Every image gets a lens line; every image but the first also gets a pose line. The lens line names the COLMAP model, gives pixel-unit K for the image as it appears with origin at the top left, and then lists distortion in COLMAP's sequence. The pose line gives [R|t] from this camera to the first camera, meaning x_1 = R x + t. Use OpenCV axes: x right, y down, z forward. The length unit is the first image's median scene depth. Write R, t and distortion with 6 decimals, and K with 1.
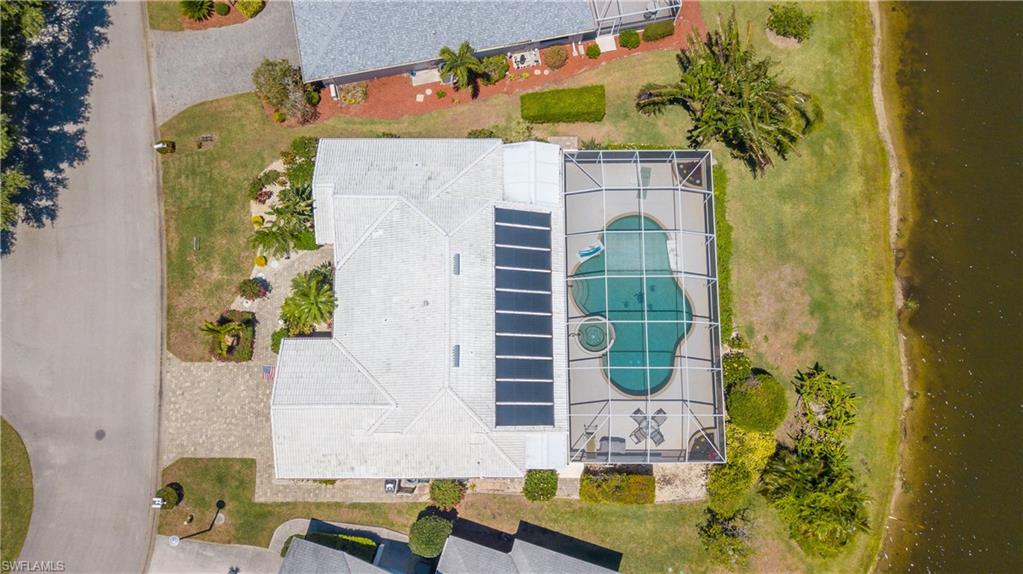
lens RADIAL K [[786.1, 0, 512.8], [0, 786.1, 301.5], [0, 0, 1]] dist [-0.007437, 0.012331]
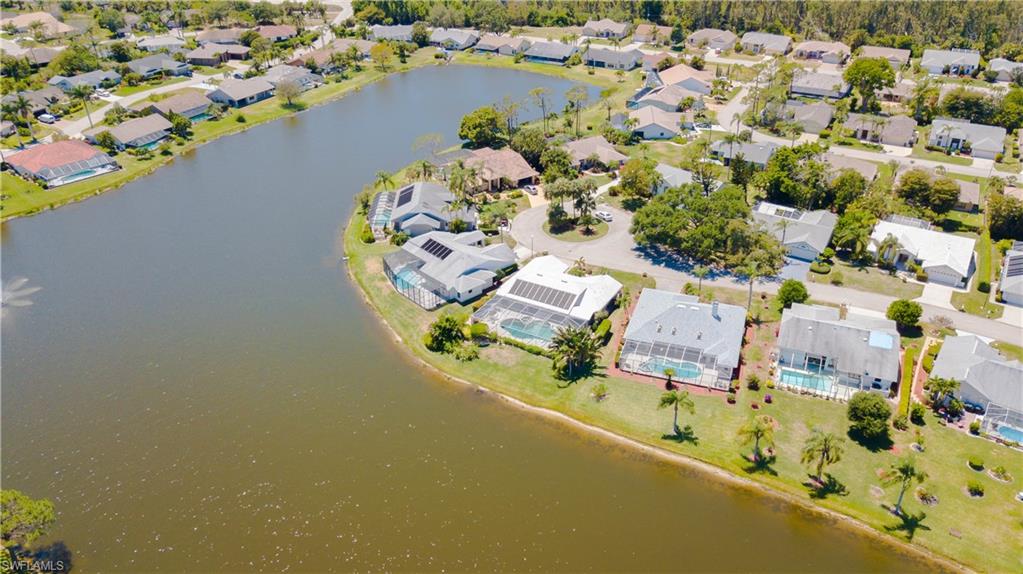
lens RADIAL K [[814.8, 0, 511.5], [0, 814.8, 287.0], [0, 0, 1]] dist [0.293759, 0.002332]
pose [[-0.502250, 0.414217, -0.759058, 2.413345], [-0.853569, -0.096951, 0.511879, -1.469381], [0.138437, 0.905000, 0.402257, -0.369800]]
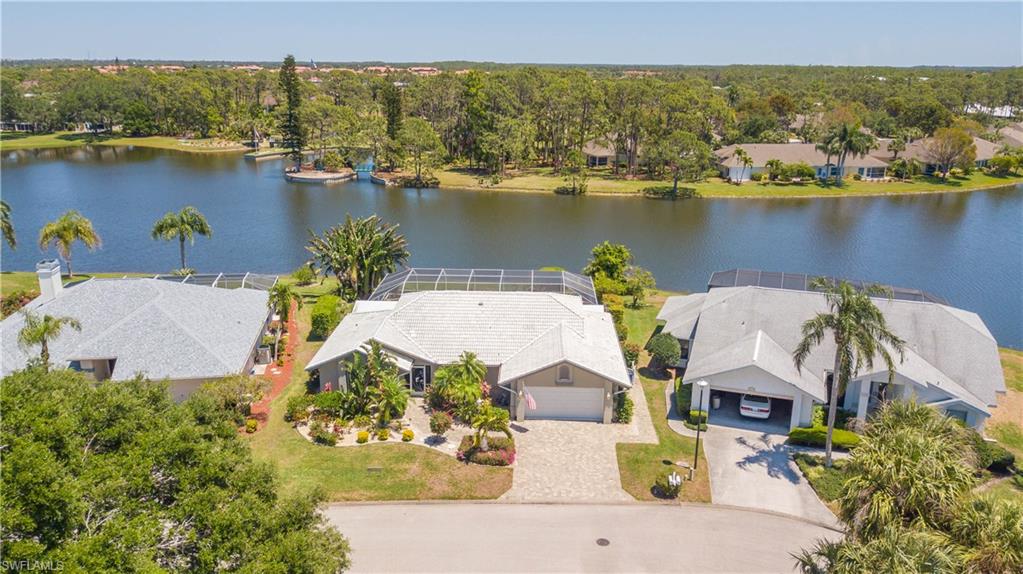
lens RADIAL K [[786.1, 0, 512.8], [0, 786.1, 301.5], [0, 0, 1]] dist [-0.007437, 0.012331]
pose [[0.035481, -0.294732, 0.954921, -1.155400], [0.985170, 0.170823, 0.016119, 0.029352], [-0.167873, 0.940187, 0.296422, 0.548223]]
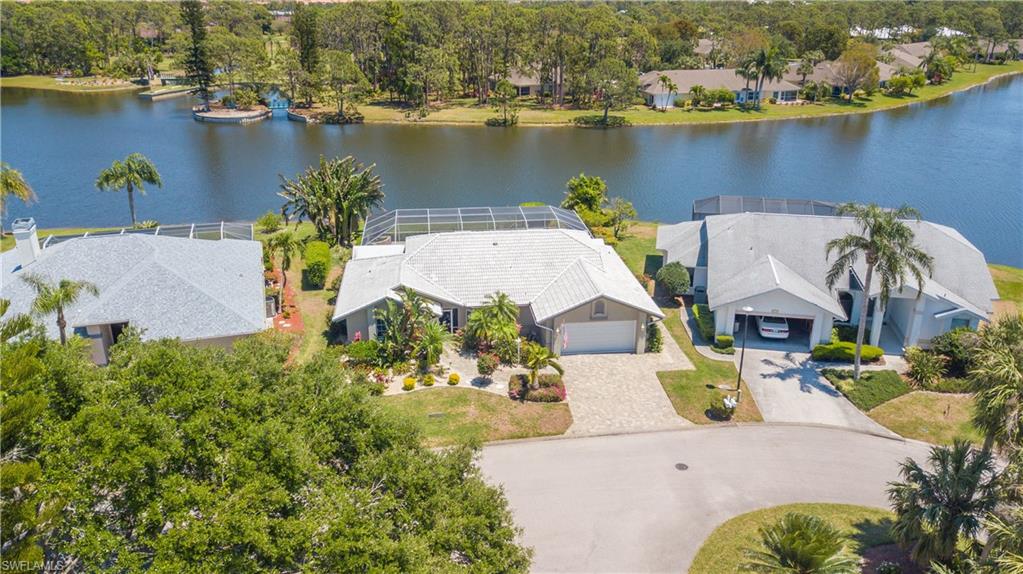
lens RADIAL K [[786.1, 0, 512.8], [0, 786.1, 301.5], [0, 0, 1]] dist [-0.007437, 0.012331]
pose [[-0.113130, -0.372325, 0.921182, -1.144225], [0.980418, 0.108580, 0.164291, -0.144302], [-0.161191, 0.921729, 0.352750, 0.571677]]
